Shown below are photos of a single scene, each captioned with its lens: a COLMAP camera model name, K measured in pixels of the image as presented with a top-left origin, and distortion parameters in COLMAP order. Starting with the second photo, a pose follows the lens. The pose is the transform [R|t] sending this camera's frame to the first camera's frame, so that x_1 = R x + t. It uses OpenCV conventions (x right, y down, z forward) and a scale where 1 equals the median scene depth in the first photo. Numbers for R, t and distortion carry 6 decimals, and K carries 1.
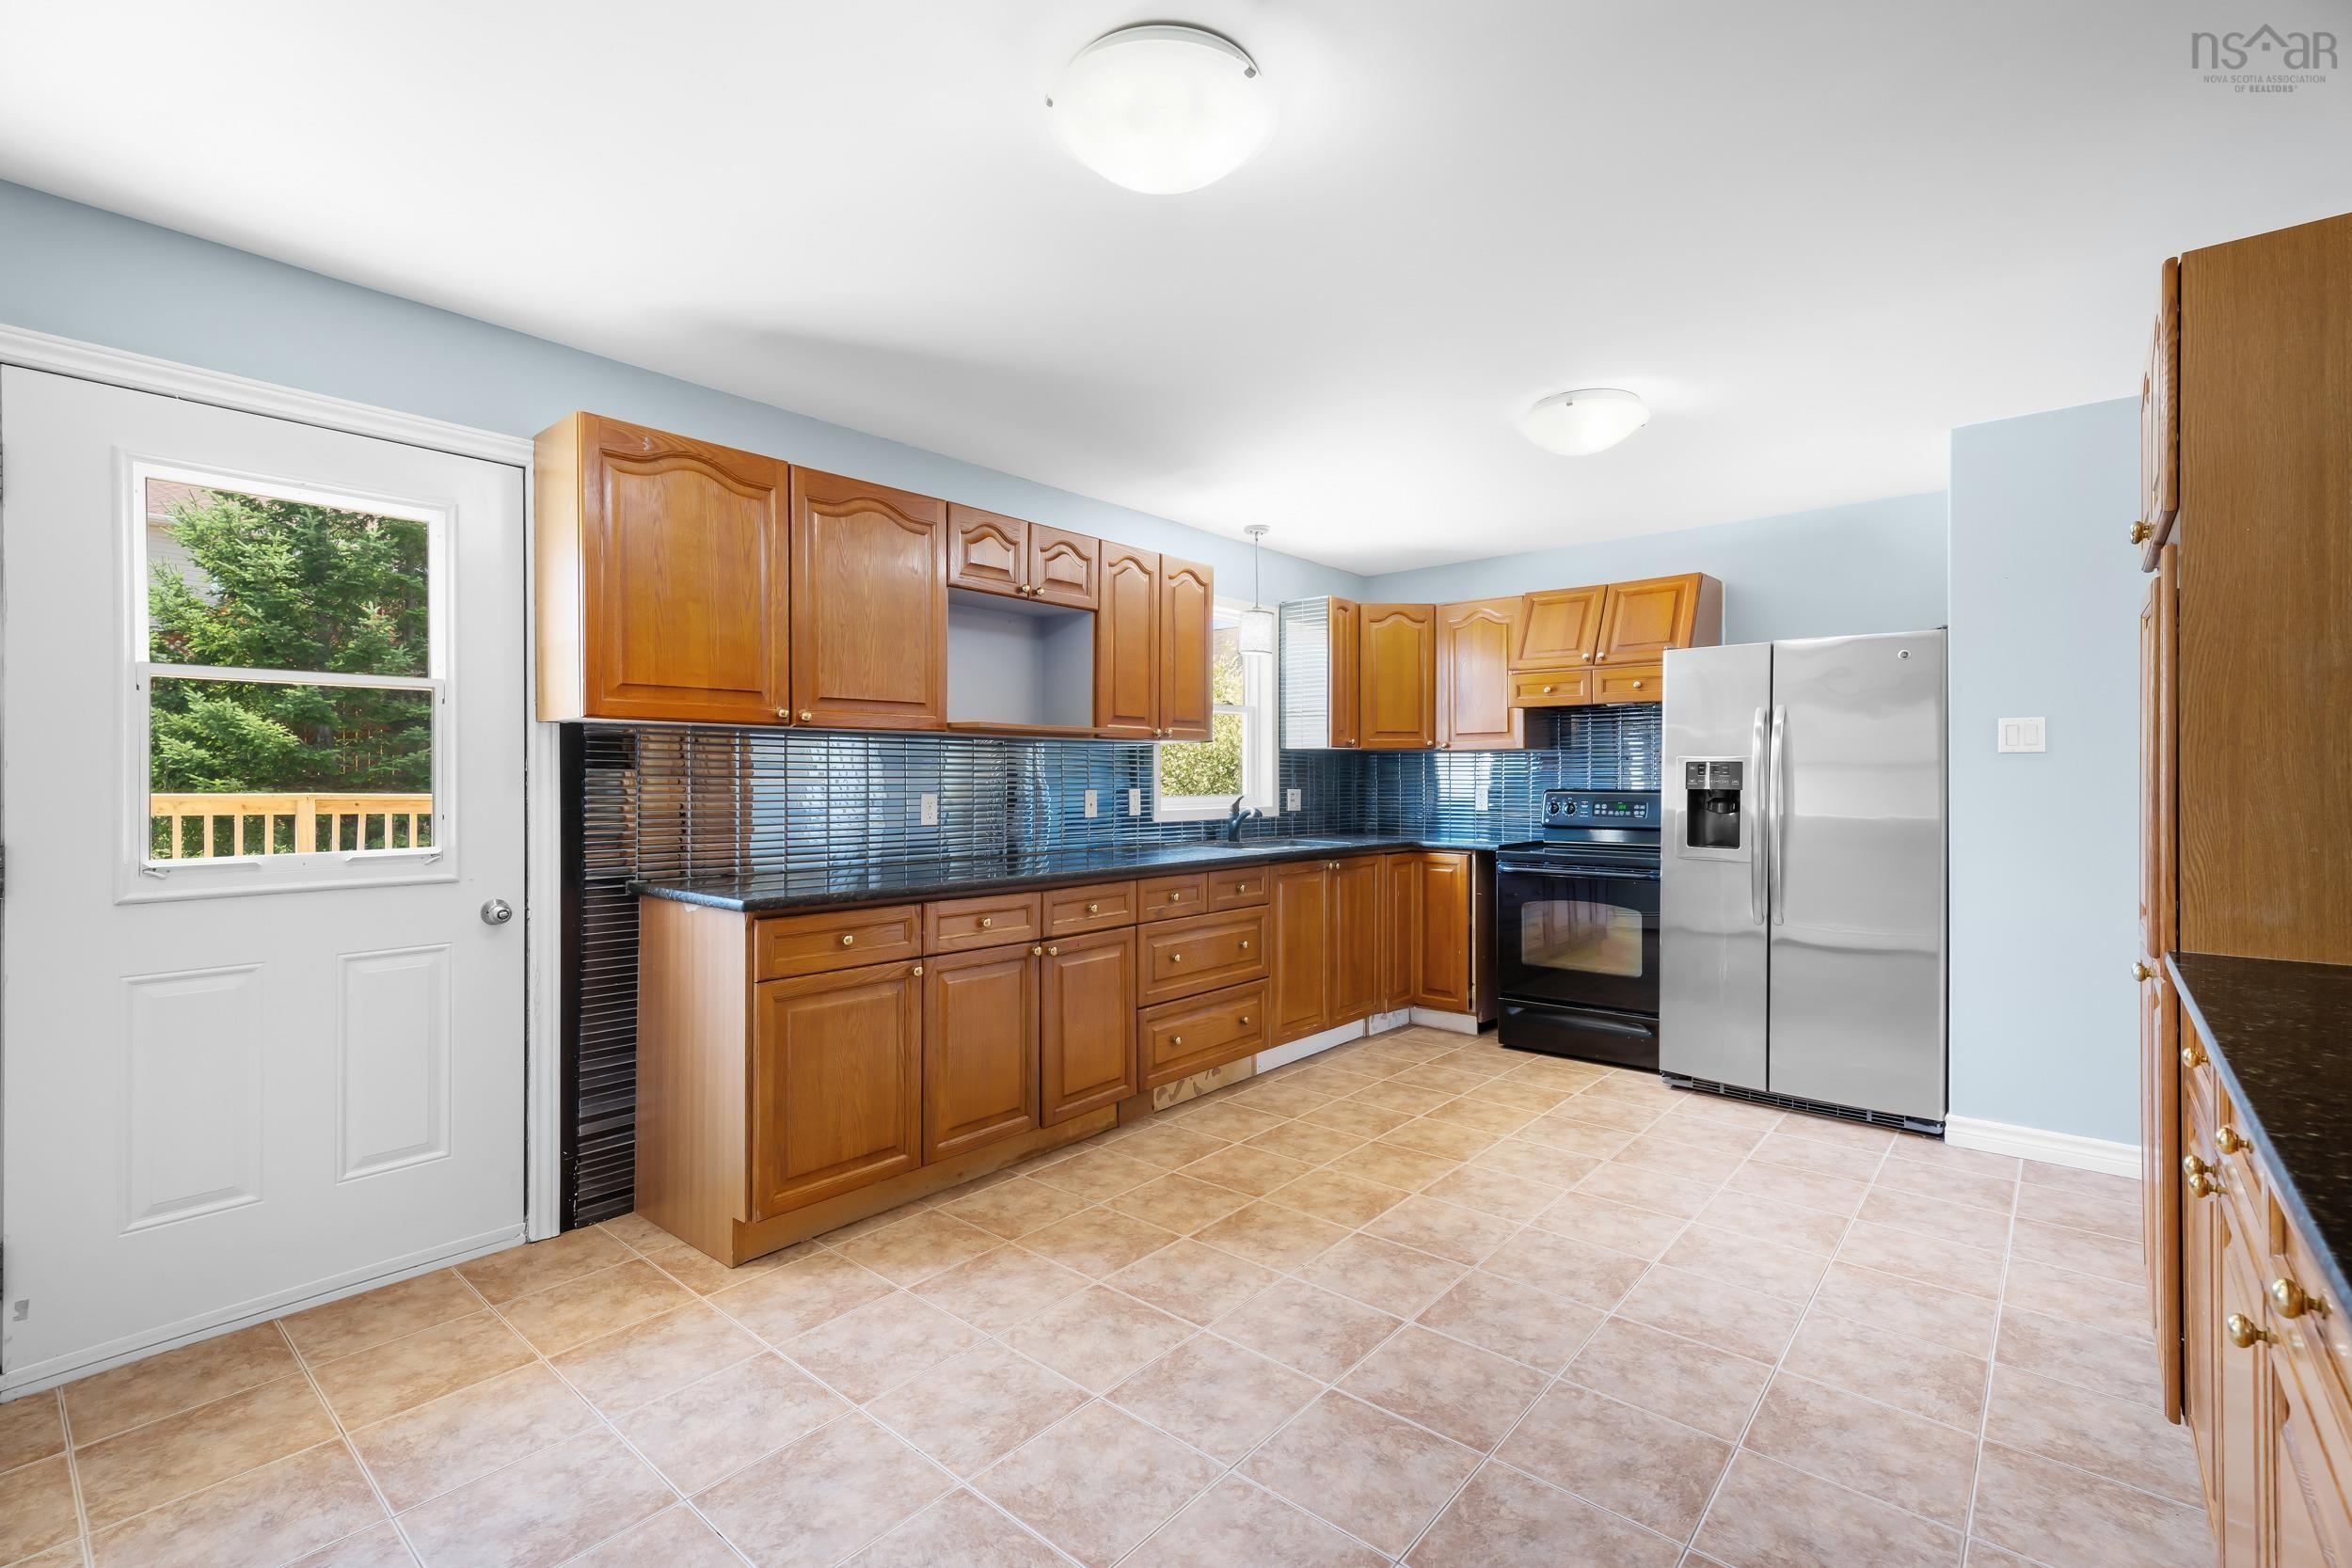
lens RADIAL K [[1046.5, 0, 1174.3], [0, 1046.5, 776.7], [0, 0, 1]] dist [0.013580, 0.000707]
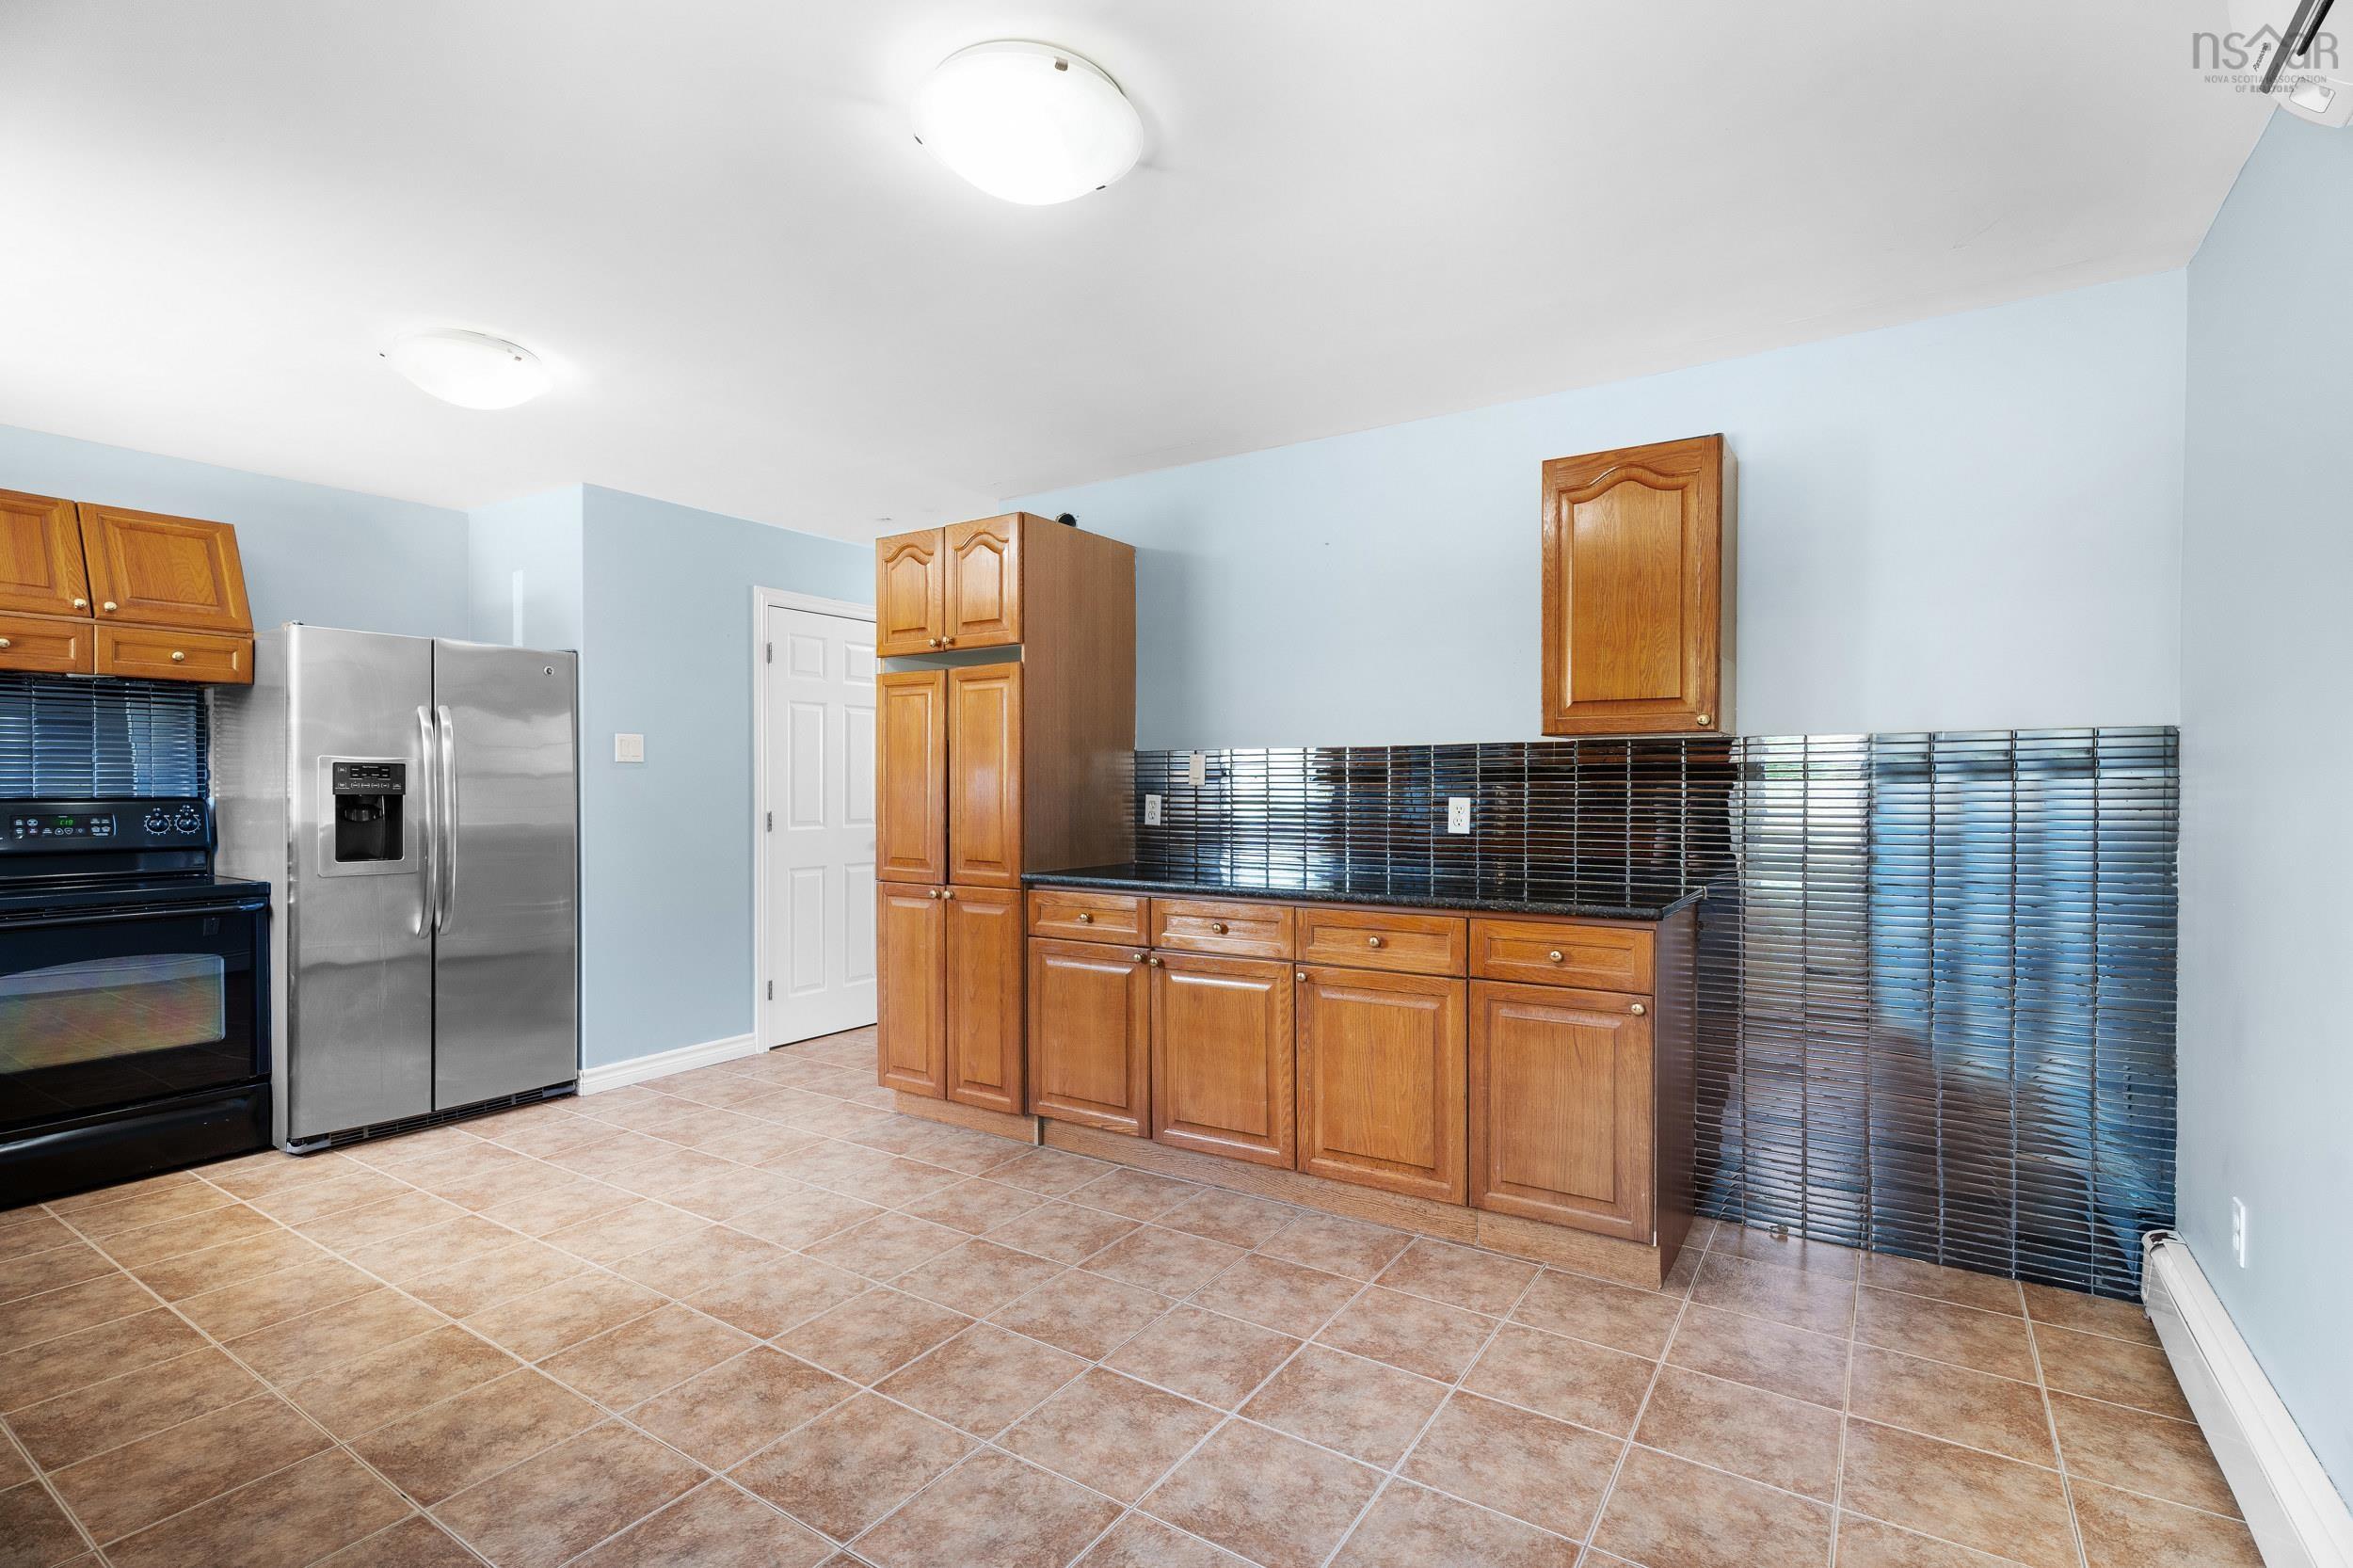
lens RADIAL K [[1087.9, 0, 1176.5], [0, 1087.9, 798.8], [0, 0, 1]] dist [0.020560, -0.008558]
pose [[-0.121350, -0.013236, 0.992522, -0.520538], [-0.002914, 0.999912, 0.012978, 0.001748], [-0.992605, -0.001317, -0.121378, 0.474427]]
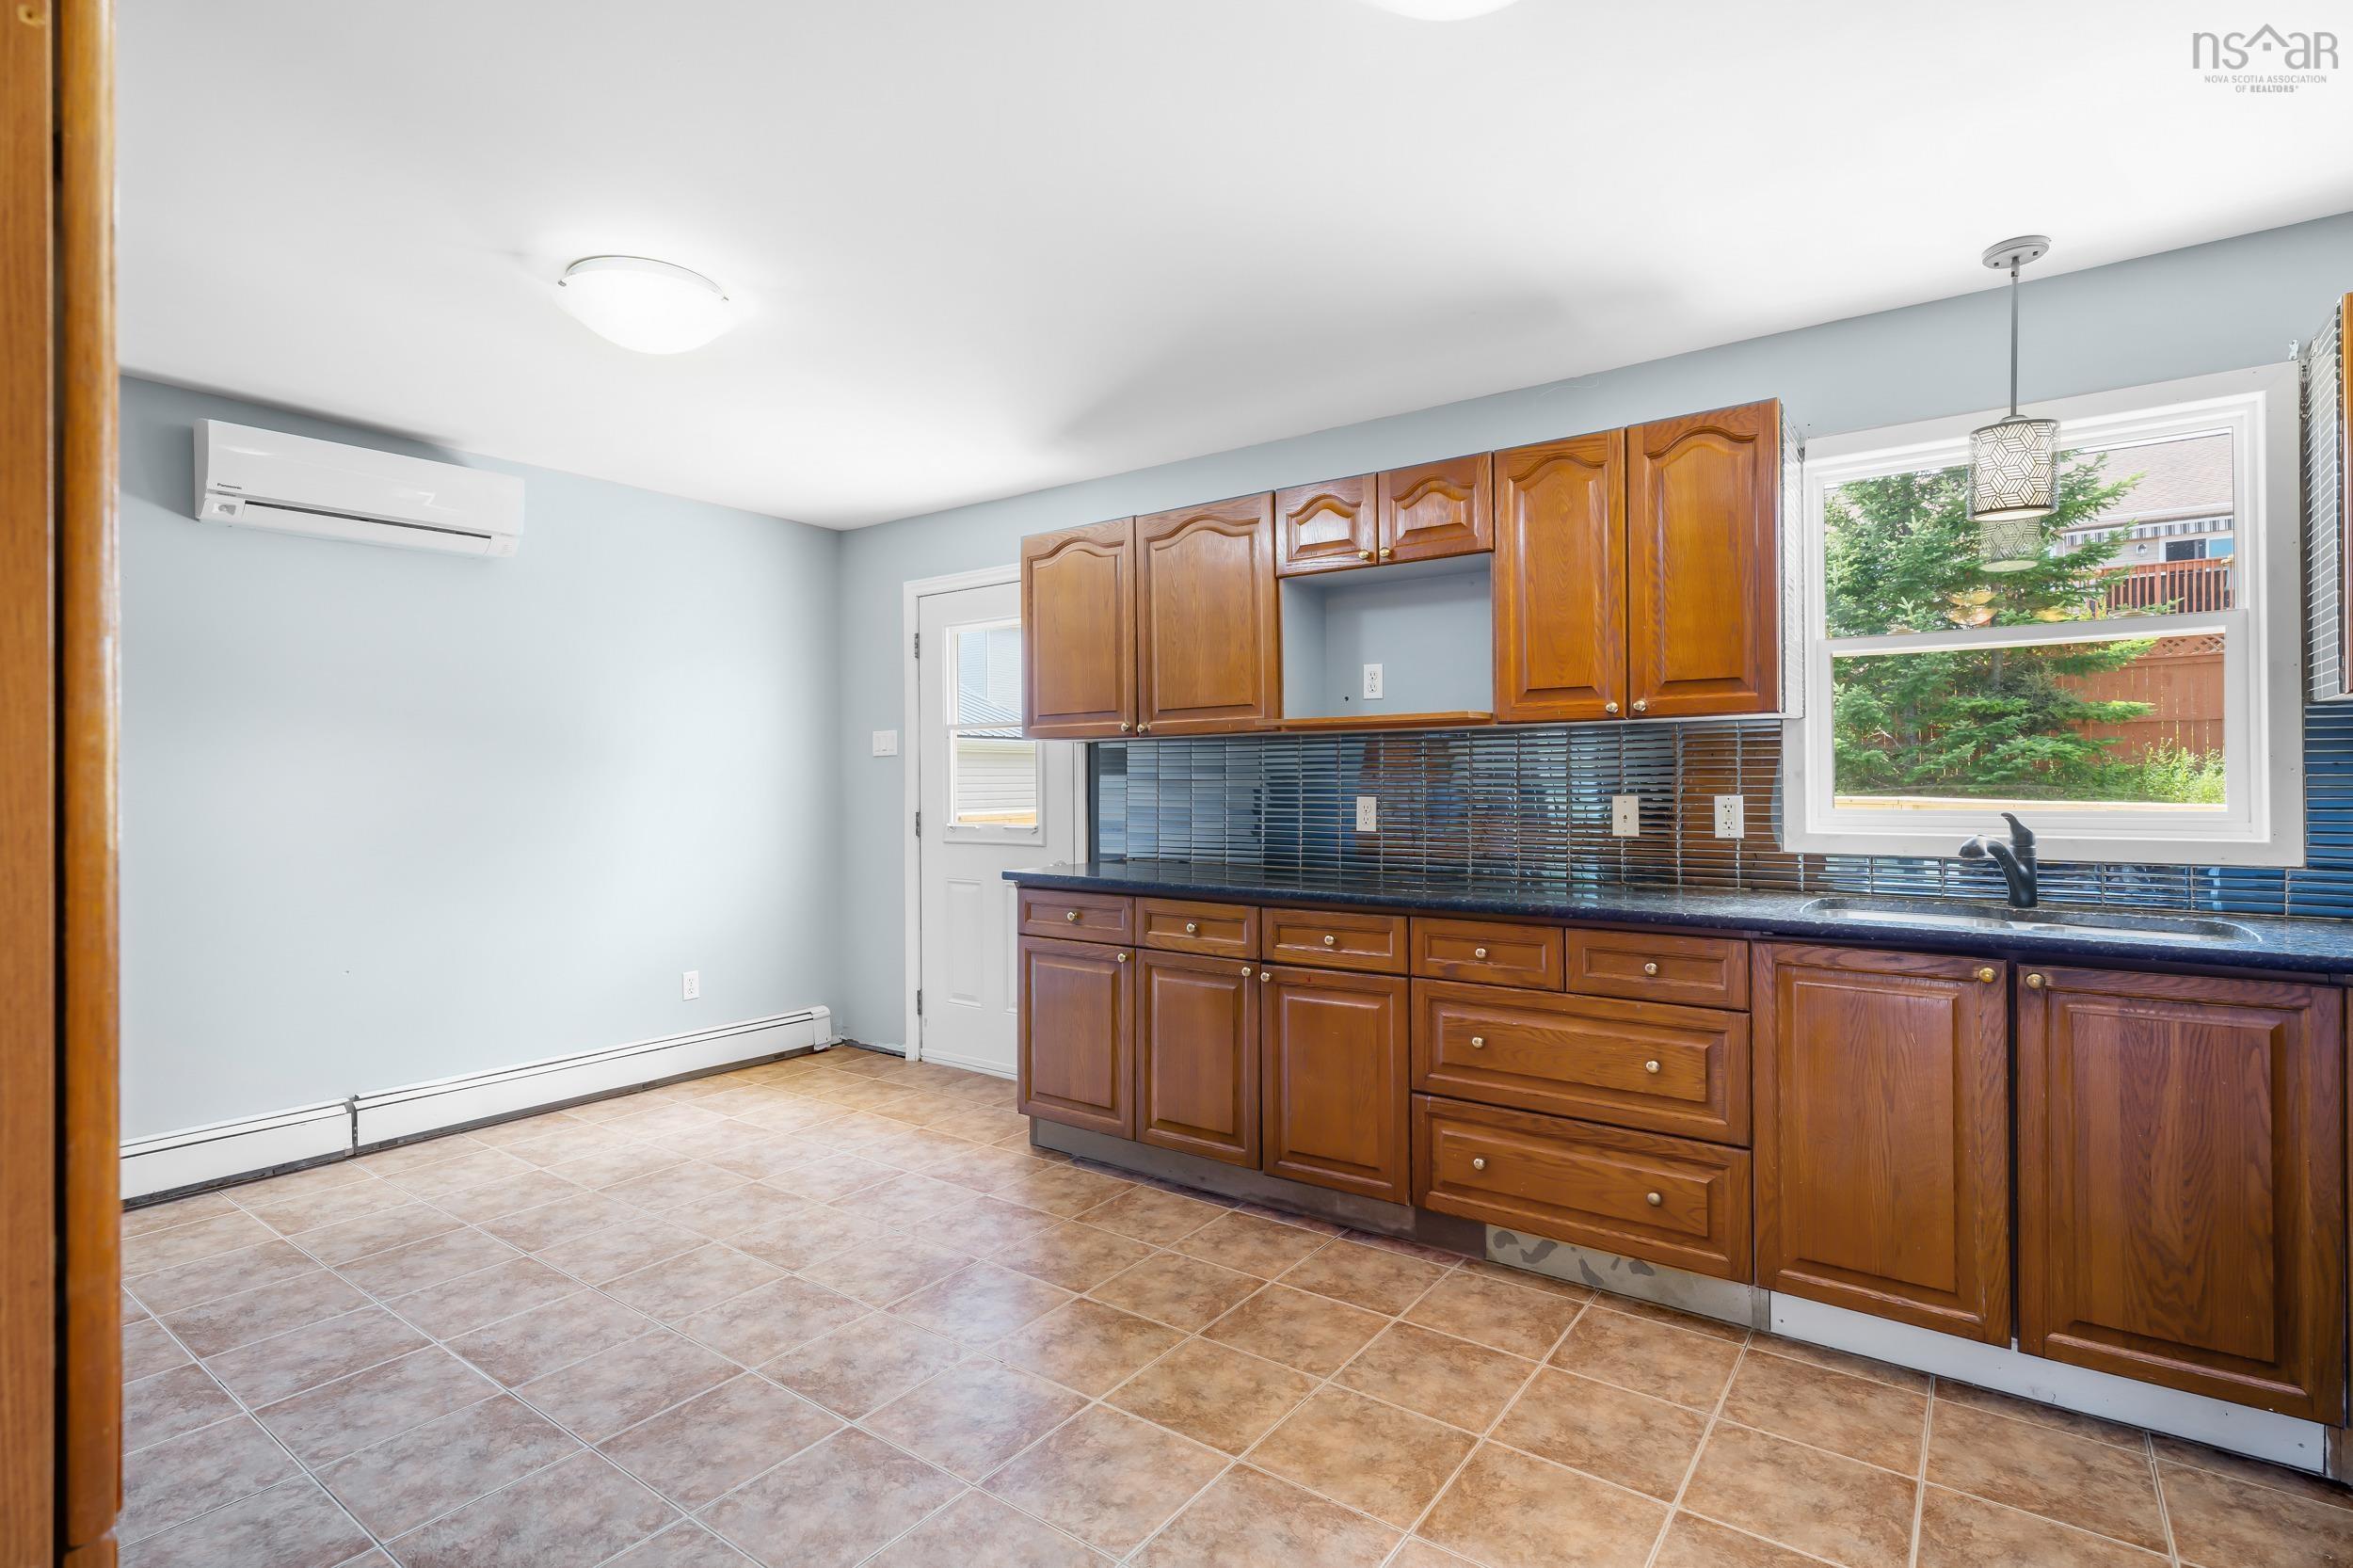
lens RADIAL K [[1126.4, 0, 1172.5], [0, 1126.4, 778.1], [0, 0, 1]] dist [0.003473, 0.001087]
pose [[0.073588, -0.005558, -0.997273, 0.730201], [0.005001, 0.999974, -0.005204, 0.004243], [0.997276, -0.004605, 0.073614, 0.758173]]
